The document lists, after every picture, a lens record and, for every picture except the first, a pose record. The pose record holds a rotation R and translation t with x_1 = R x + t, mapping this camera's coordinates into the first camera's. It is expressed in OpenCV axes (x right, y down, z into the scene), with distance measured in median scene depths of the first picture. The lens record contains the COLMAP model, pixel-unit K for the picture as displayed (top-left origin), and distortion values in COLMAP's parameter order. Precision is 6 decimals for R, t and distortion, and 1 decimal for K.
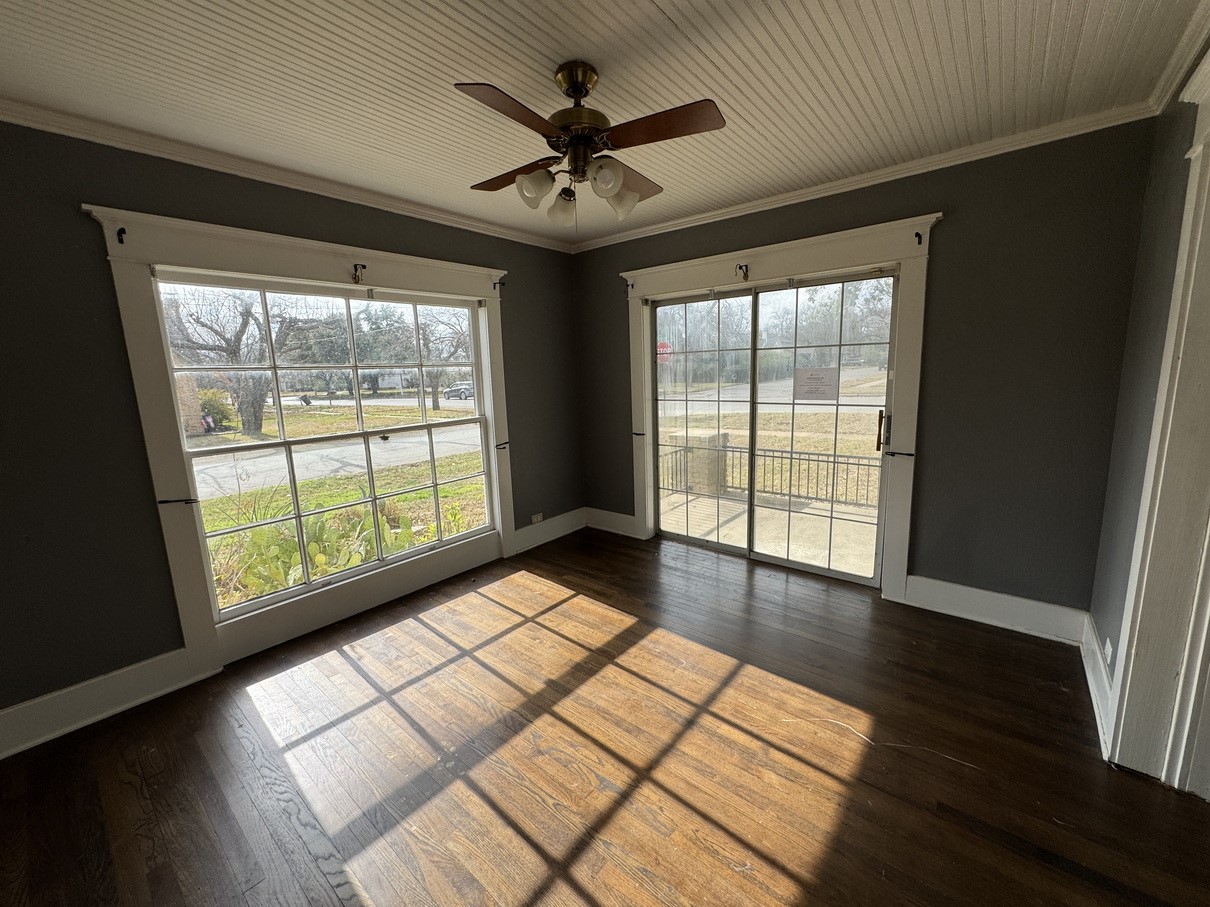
lens RADIAL K [[488.5, 0, 605.0], [0, 488.5, 453.5], [0, 0, 1]] dist [0.001256, 0.000357]
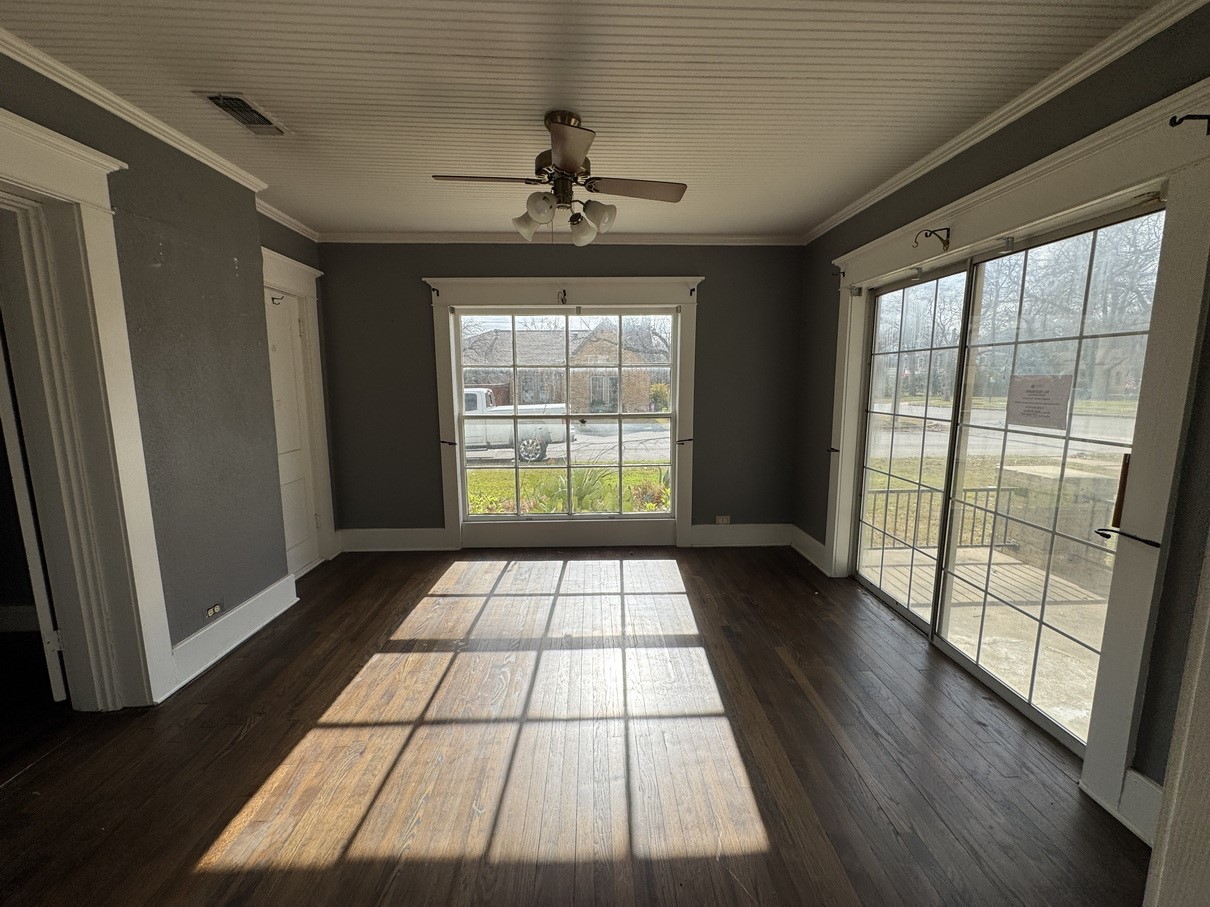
lens RADIAL K [[488.5, 0, 605.0], [0, 488.5, 453.5], [0, 0, 1]] dist [0.001256, 0.000357]
pose [[0.658038, 0.142135, -0.739448, 0.513371], [-0.145105, 0.987553, 0.060695, -0.033017], [0.738871, 0.067357, 0.670472, 0.173617]]
